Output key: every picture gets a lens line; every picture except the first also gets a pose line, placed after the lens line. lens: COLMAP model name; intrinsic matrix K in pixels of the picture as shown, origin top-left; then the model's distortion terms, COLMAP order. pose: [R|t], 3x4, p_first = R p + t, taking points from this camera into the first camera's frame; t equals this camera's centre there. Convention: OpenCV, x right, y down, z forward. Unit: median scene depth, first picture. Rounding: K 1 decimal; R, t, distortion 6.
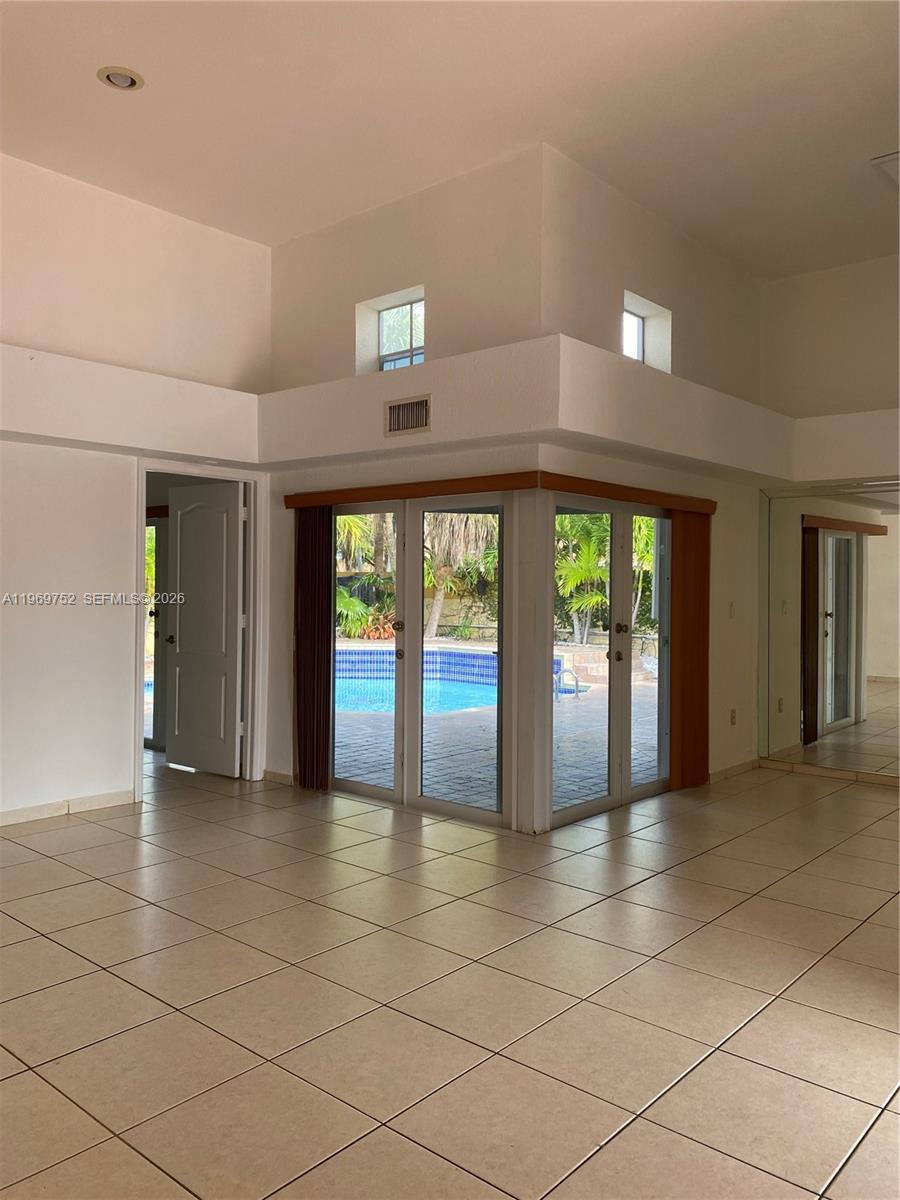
lens RADIAL K [[913.2, 0, 450.0], [0, 913.2, 600.0], [0, 0, 1]] dist [0.068462, -0.089274]
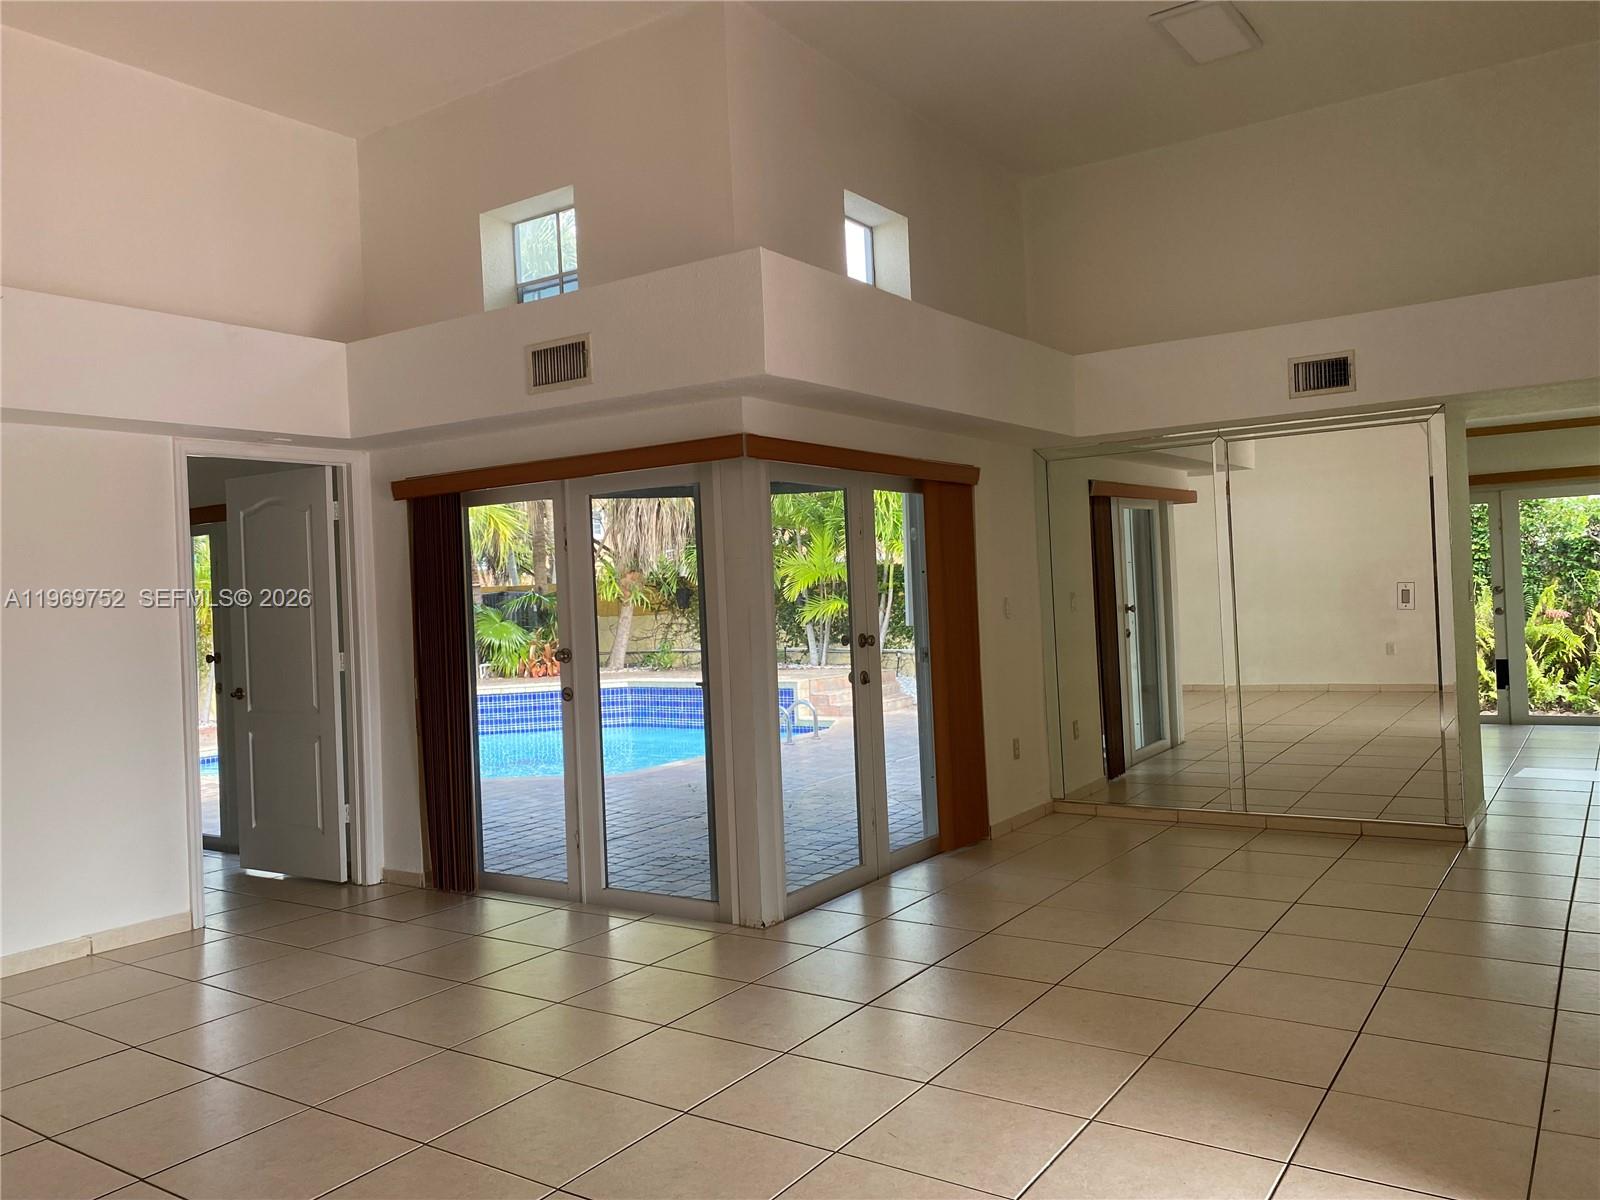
lens RADIAL K [[1217.6, 0, 780.8], [0, 1217.6, 598.4], [0, 0, 1]] dist [0.068462, -0.089274]
pose [[0.992325, -0.053041, 0.111702, 0.008316], [0.054492, 0.998464, -0.009981, 0.002286], [-0.111001, 0.015991, 0.993692, 0.016994]]
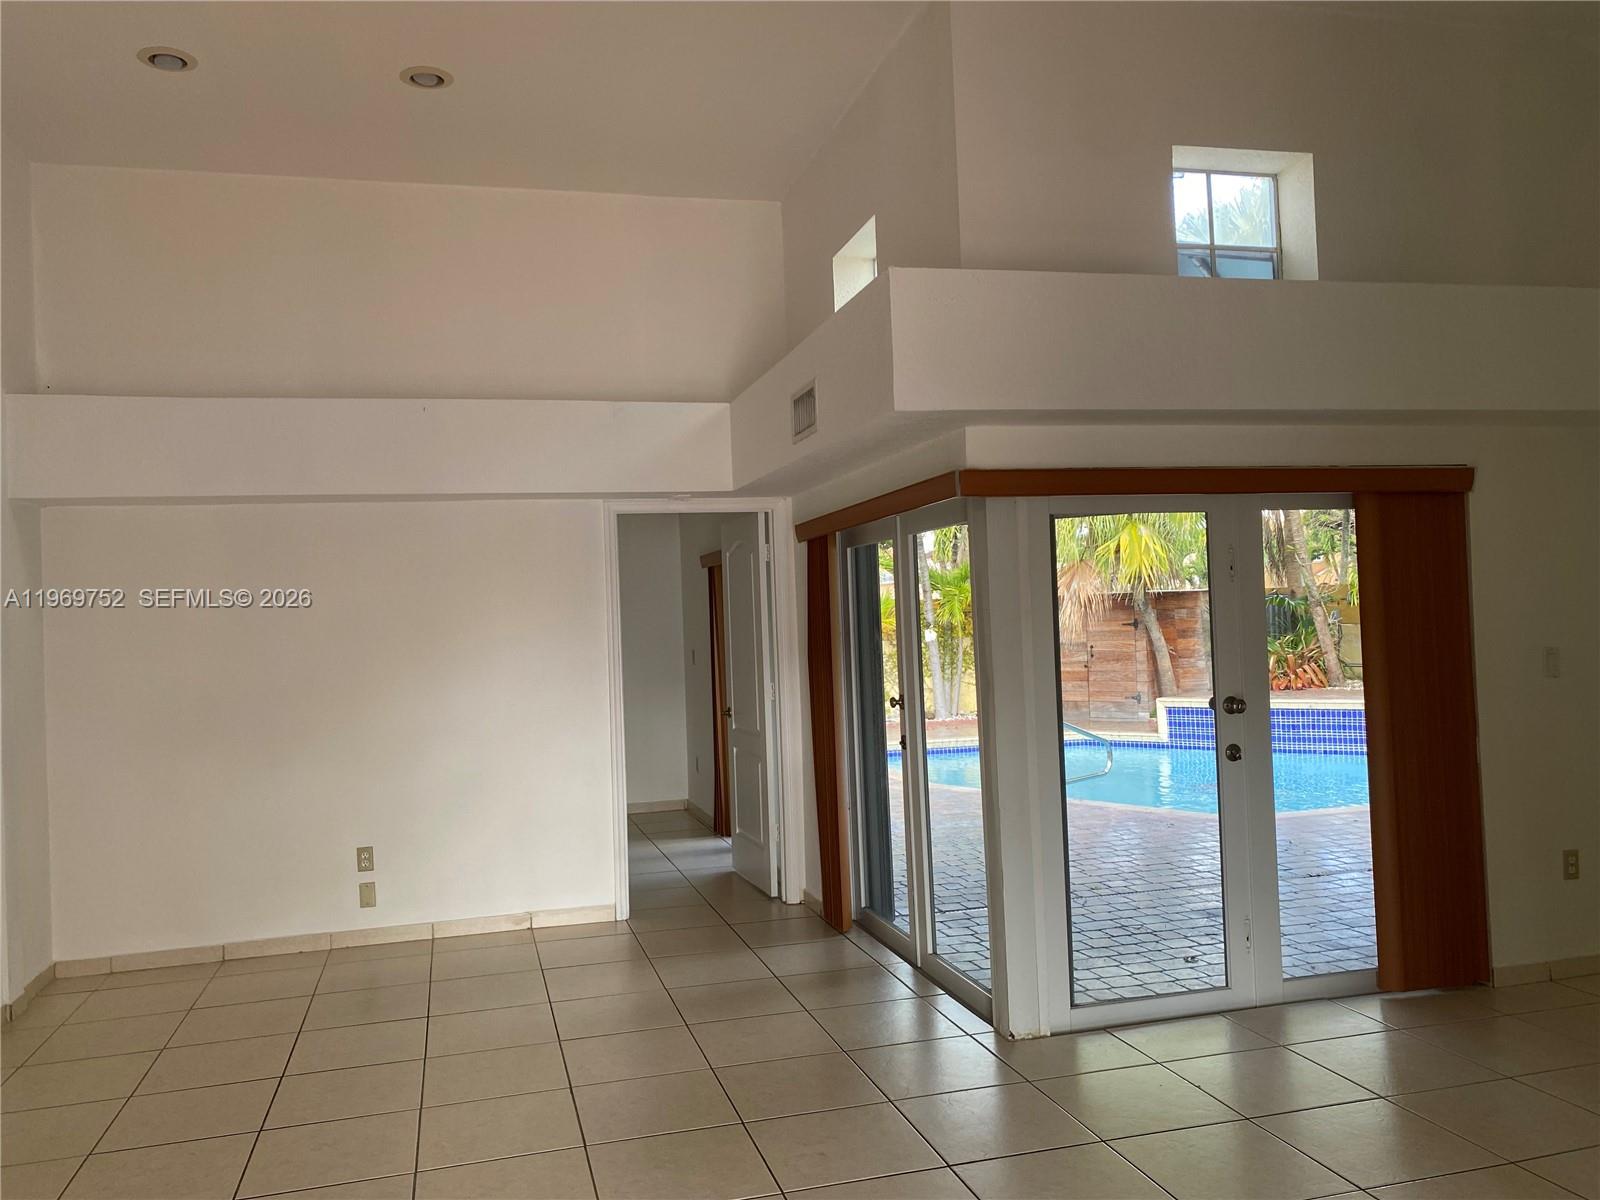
lens RADIAL K [[1217.6, 0, 780.8], [0, 1217.6, 598.4], [0, 0, 1]] dist [0.068462, -0.089274]
pose [[0.823799, -0.051383, -0.564548, 0.359524], [0.038791, 0.998659, -0.034289, -0.019915], [0.565553, 0.006348, 0.824687, 0.165397]]
